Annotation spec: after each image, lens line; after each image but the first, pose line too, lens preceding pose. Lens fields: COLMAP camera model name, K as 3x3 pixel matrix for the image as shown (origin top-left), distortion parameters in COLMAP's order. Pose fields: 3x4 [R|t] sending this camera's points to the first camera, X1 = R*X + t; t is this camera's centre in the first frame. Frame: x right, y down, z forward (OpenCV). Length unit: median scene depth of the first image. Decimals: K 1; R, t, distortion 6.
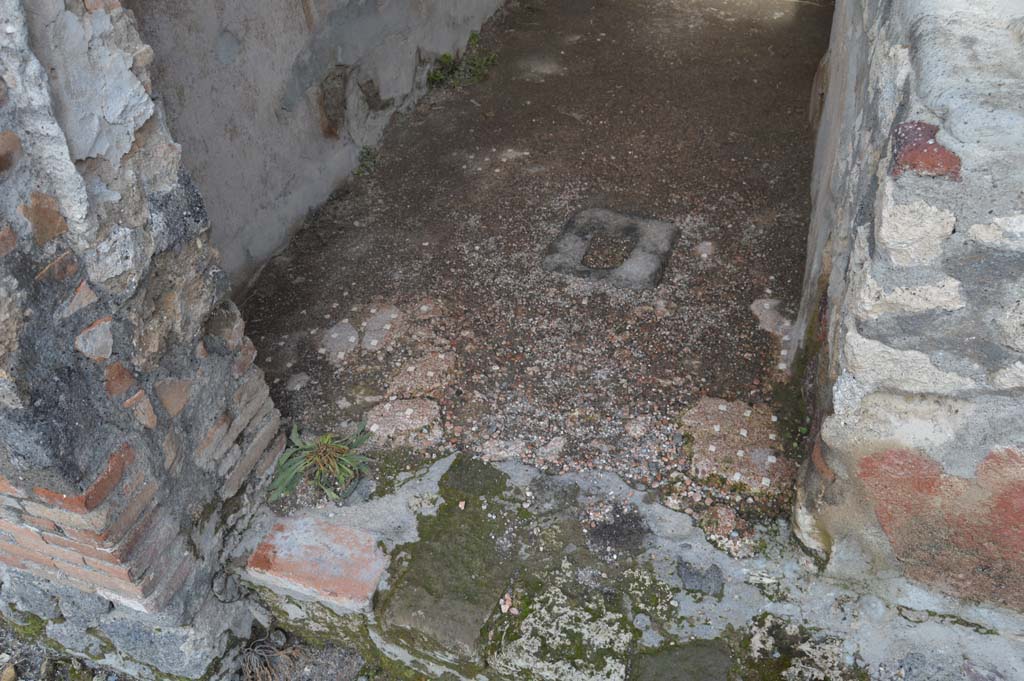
lens RADIAL K [[809.6, 0, 514.5], [0, 809.6, 345.7], [0, 0, 1]] dist [-0.085750, 0.019415]
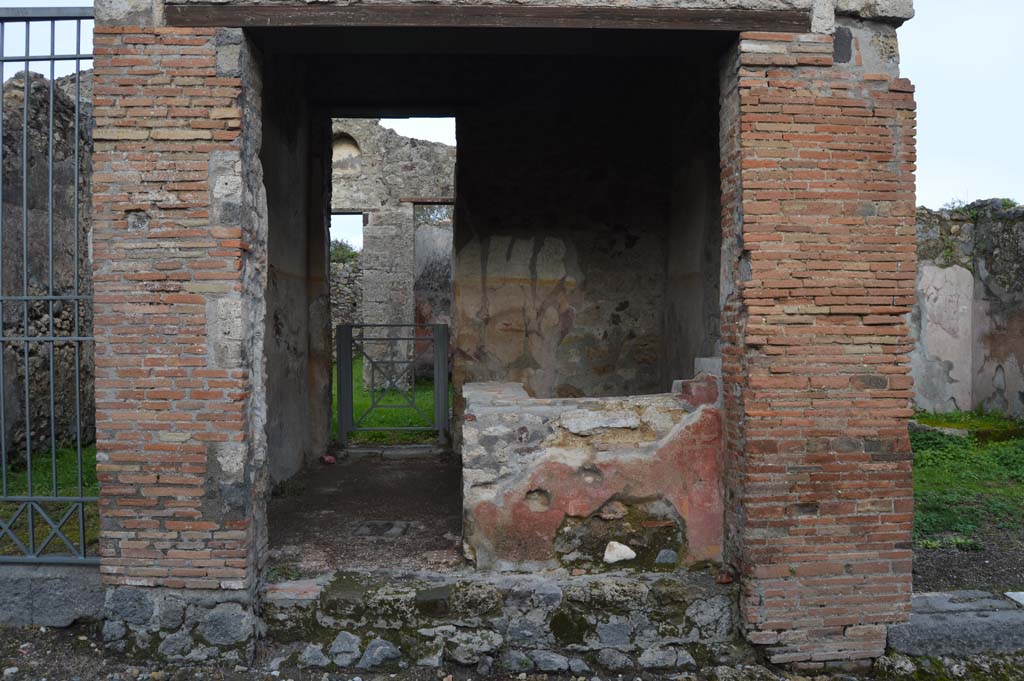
lens RADIAL K [[809.6, 0, 514.9], [0, 809.6, 340.5], [0, 0, 1]] dist [-0.085750, 0.019415]
pose [[0.931758, 0.048240, 0.359861, -0.632731], [0.196168, 0.767133, -0.610758, 1.576563], [-0.305524, 0.639672, 0.705319, -1.803027]]
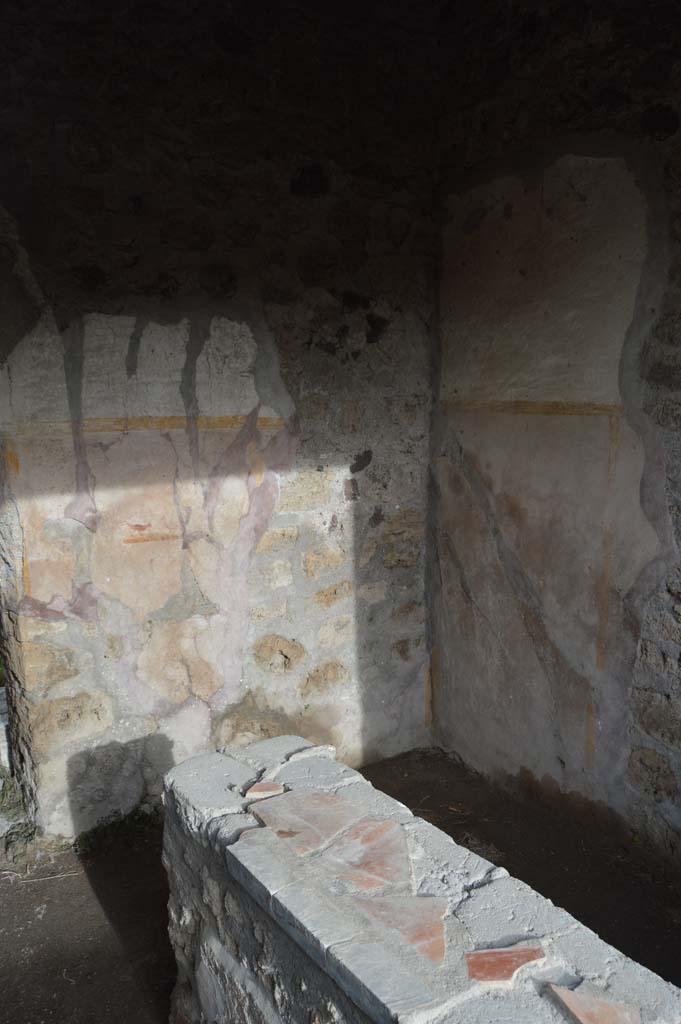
lens RADIAL K [[809.6, 0, 357.2], [0, 809.6, 530.4], [0, 0, 1]] dist [-0.085750, 0.019415]
pose [[0.627641, -0.098370, 0.772263, -0.122261], [0.506541, 0.804884, -0.309156, -0.818582], [-0.591170, 0.585222, 0.555007, 0.352368]]
